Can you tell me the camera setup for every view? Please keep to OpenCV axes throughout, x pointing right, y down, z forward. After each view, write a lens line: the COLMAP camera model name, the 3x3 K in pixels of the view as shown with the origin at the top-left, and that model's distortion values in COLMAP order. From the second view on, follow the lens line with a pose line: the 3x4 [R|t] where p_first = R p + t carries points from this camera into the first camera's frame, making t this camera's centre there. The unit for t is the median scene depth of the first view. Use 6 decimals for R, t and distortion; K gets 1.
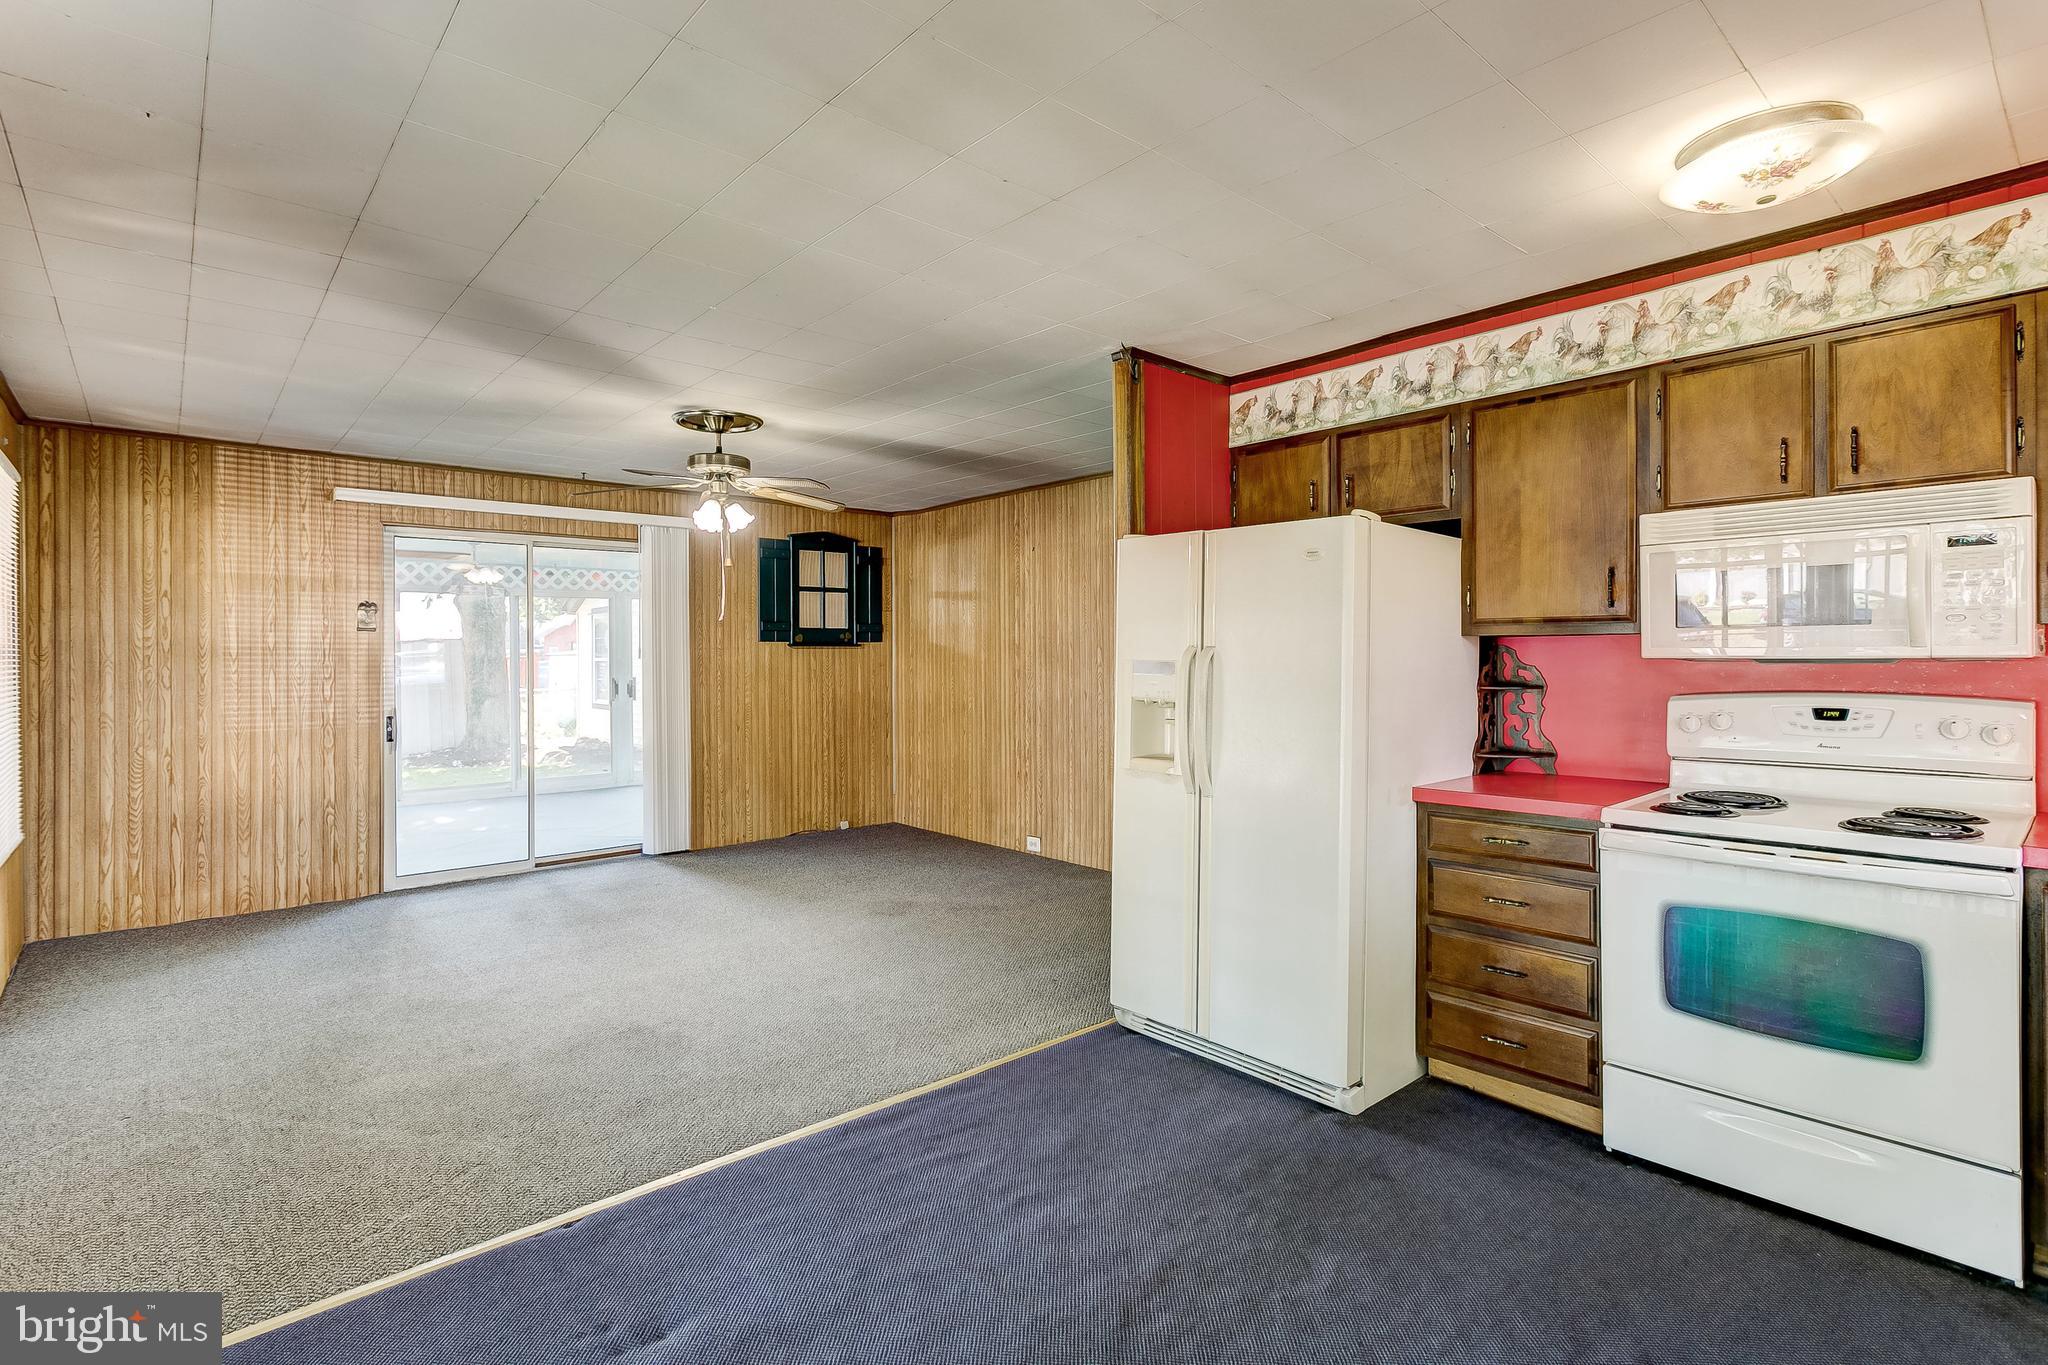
lens RADIAL K [[974.0, 0, 1018.3], [0, 974.0, 672.7], [0, 0, 1]] dist [-0.005465, 0.012536]
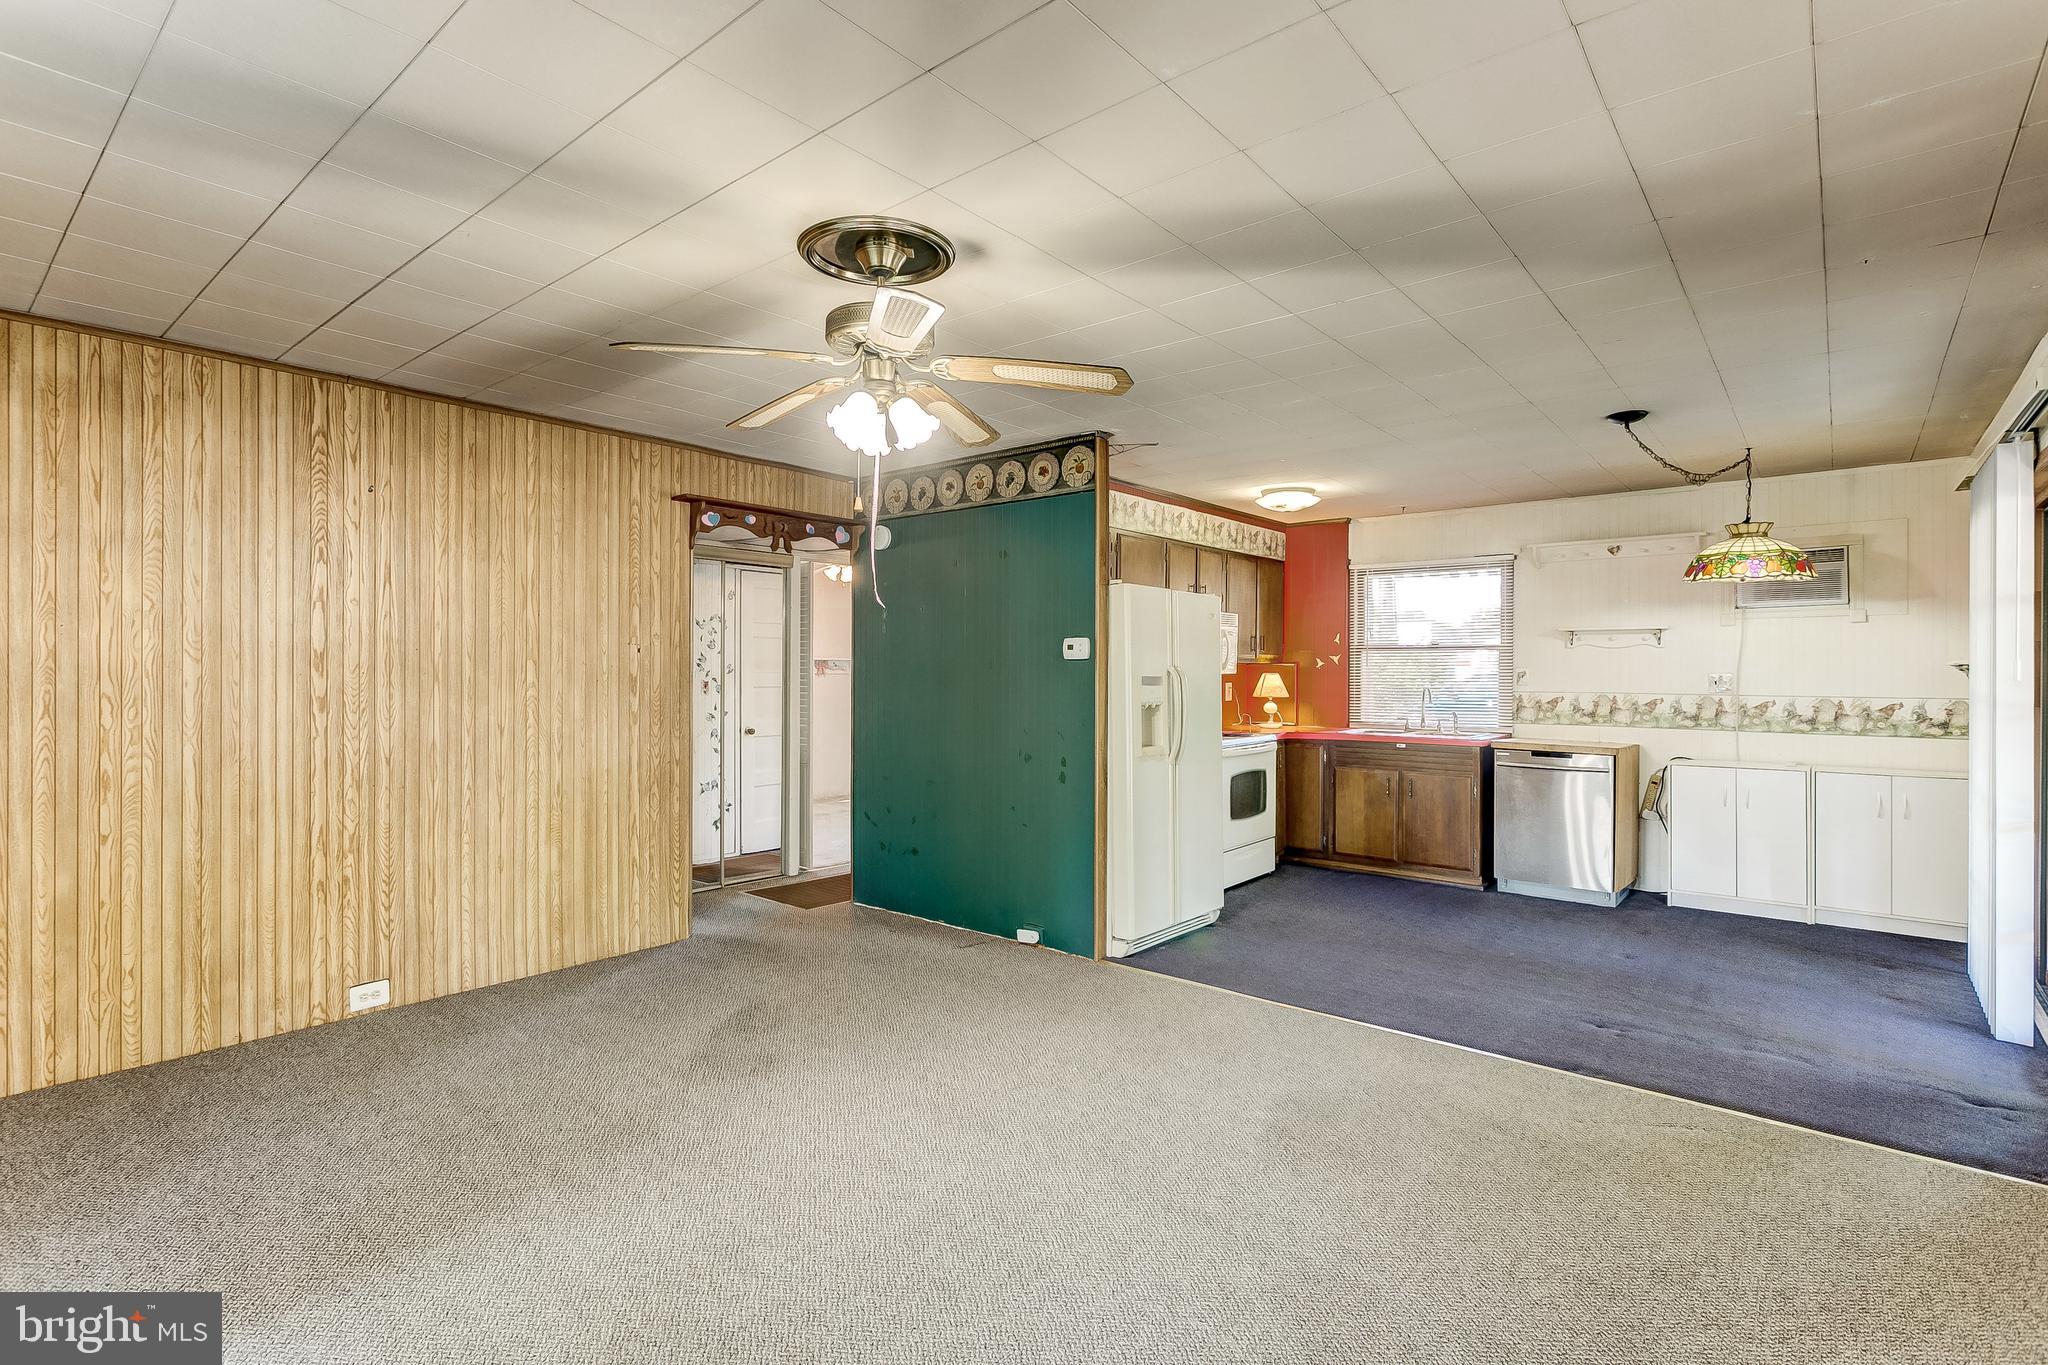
lens RADIAL K [[974.0, 0, 1018.3], [0, 974.0, 672.7], [0, 0, 1]] dist [-0.005465, 0.012536]
pose [[-0.140100, 0.000665, 0.990137, -0.644697], [0.015751, 0.999875, 0.001557, -0.011478], [-0.990012, 0.015814, -0.140093, 0.732154]]
